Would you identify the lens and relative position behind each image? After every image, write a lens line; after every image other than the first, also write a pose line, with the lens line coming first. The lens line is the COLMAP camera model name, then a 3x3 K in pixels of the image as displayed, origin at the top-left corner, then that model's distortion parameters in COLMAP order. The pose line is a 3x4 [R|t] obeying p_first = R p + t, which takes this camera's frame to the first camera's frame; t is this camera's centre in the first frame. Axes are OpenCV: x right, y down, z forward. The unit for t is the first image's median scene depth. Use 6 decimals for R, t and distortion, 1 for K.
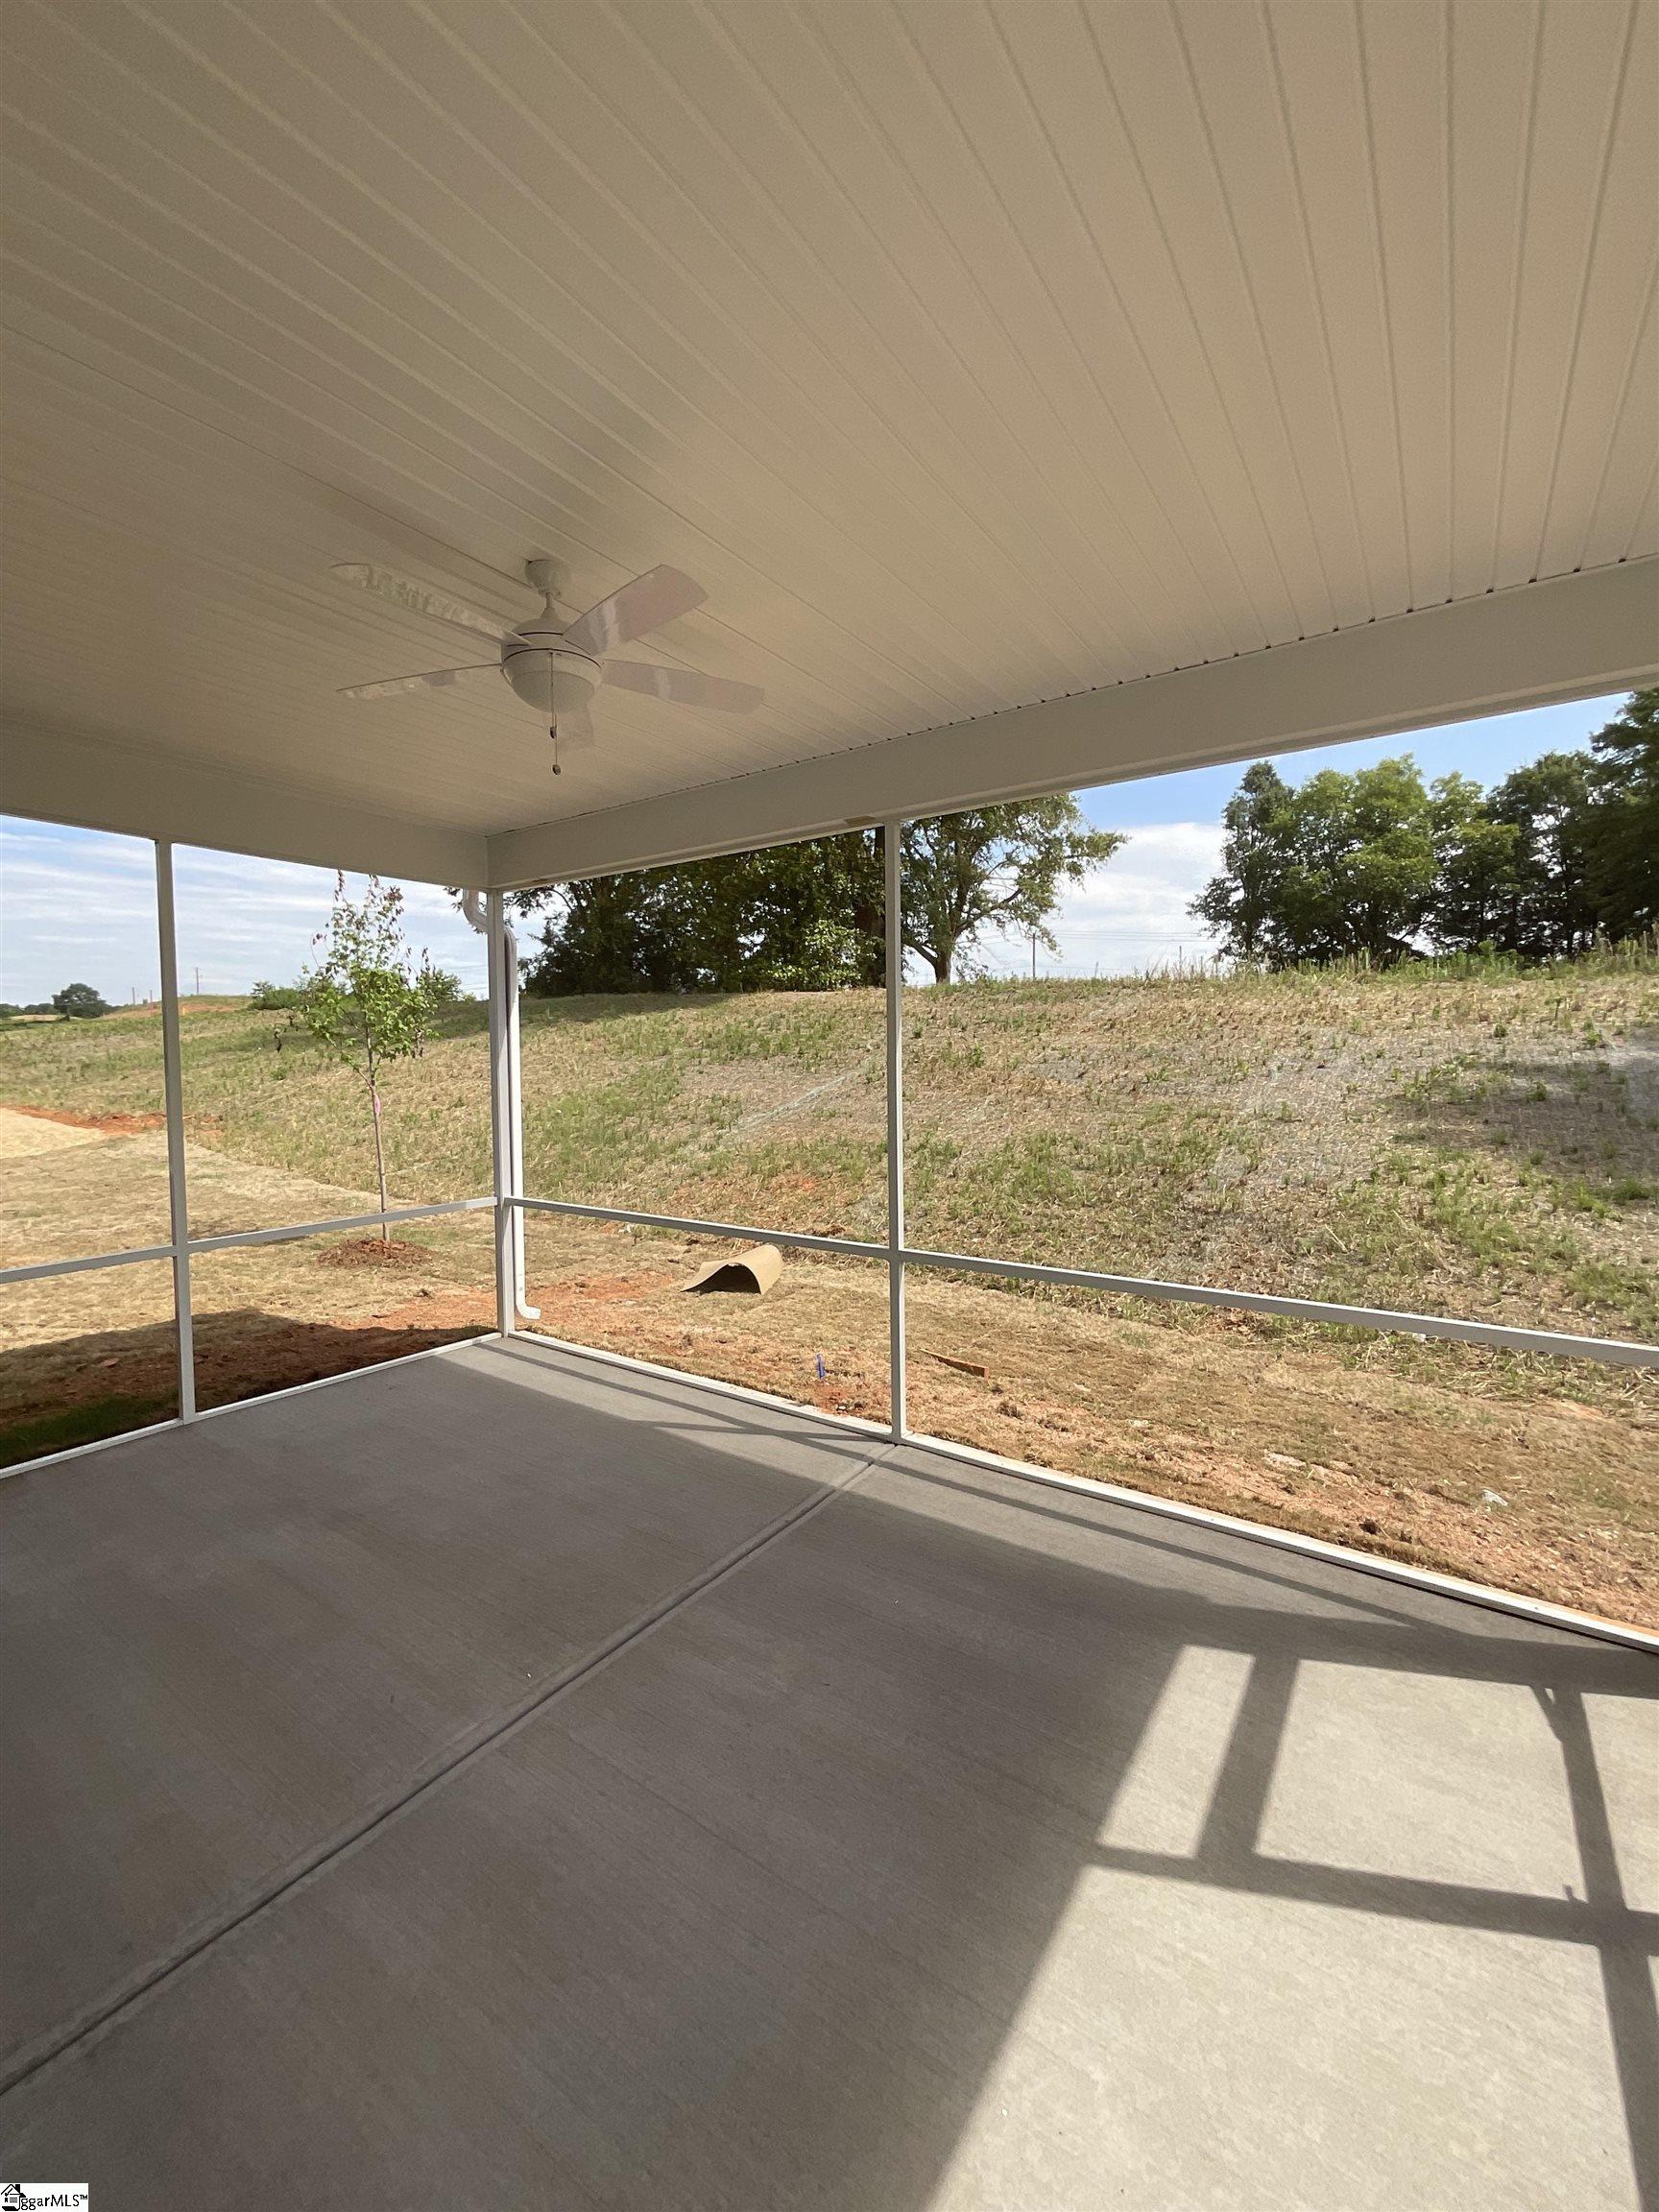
lens RADIAL K [[889.2, 0, 825.7], [0, 889.2, 1094.3], [0, 0, 1]] dist [0.000075, -0.000780]
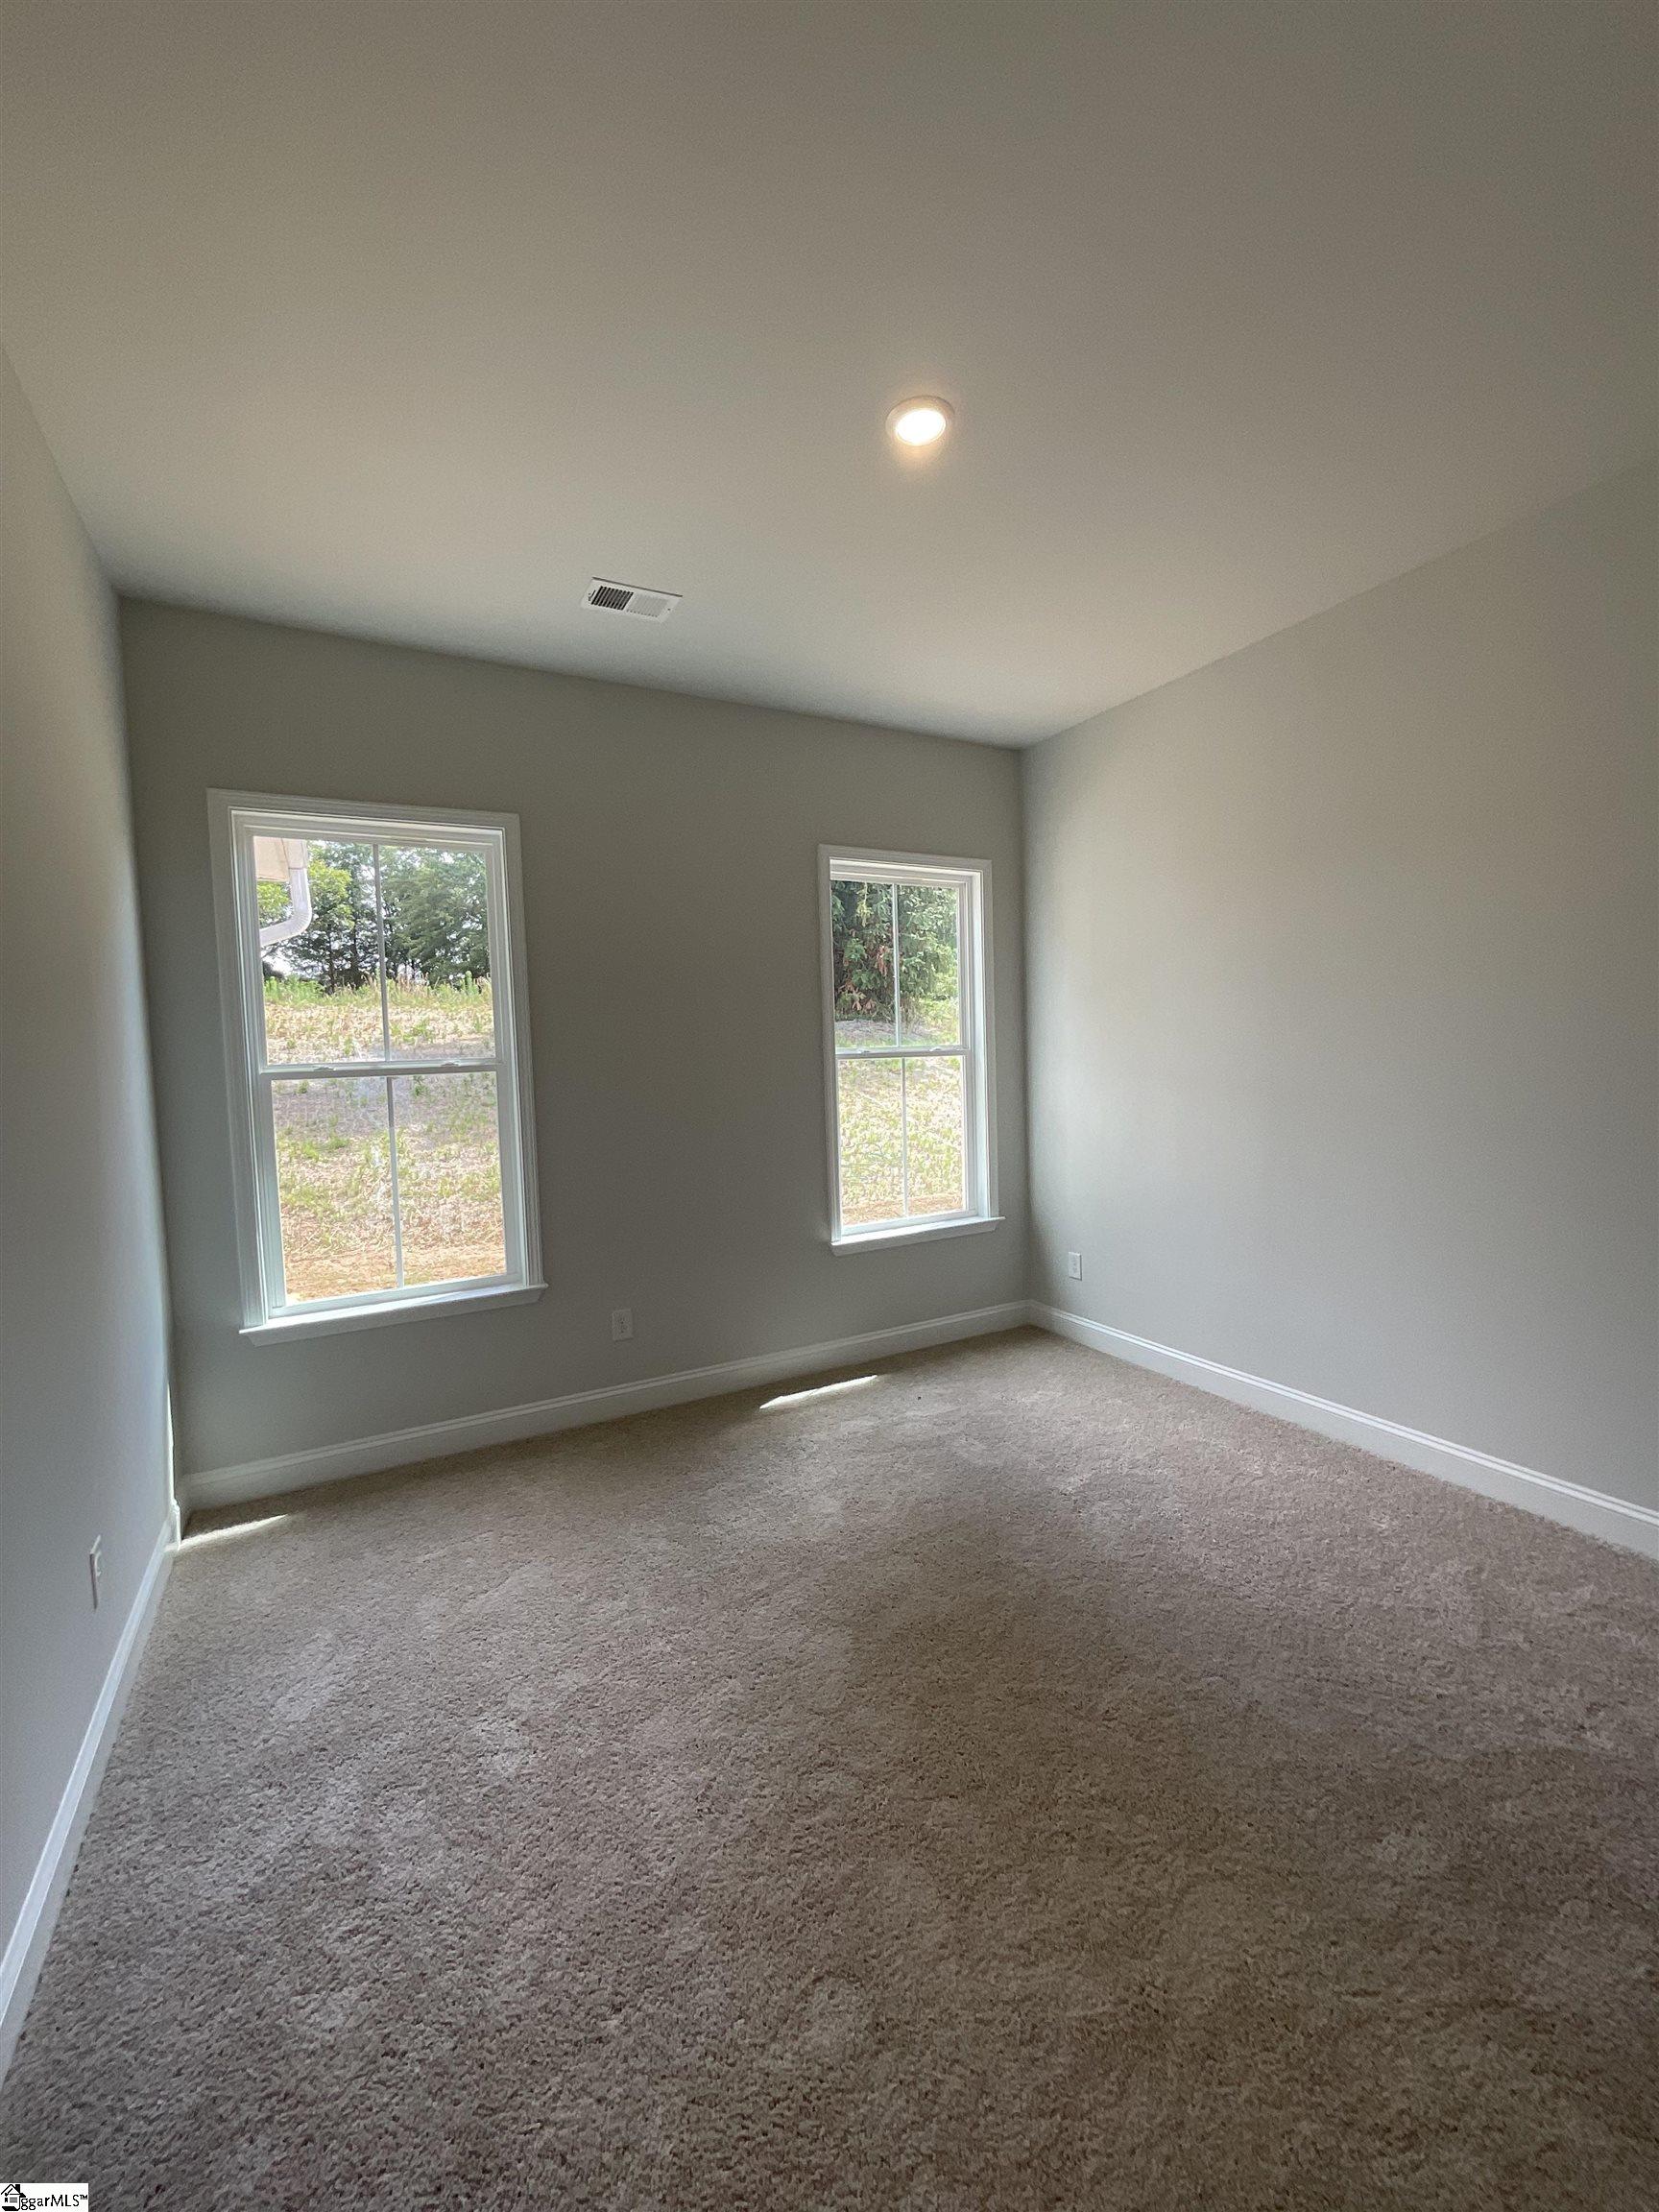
lens RADIAL K [[889.2, 0, 834.9], [0, 889.2, 1104.8], [0, 0, 1]] dist [0.000075, -0.000780]
pose [[0.438729, -0.063867, 0.896347, -0.027336], [0.066417, 0.997048, 0.038534, 0.007126], [-0.896162, 0.042627, 0.441675, -0.103116]]
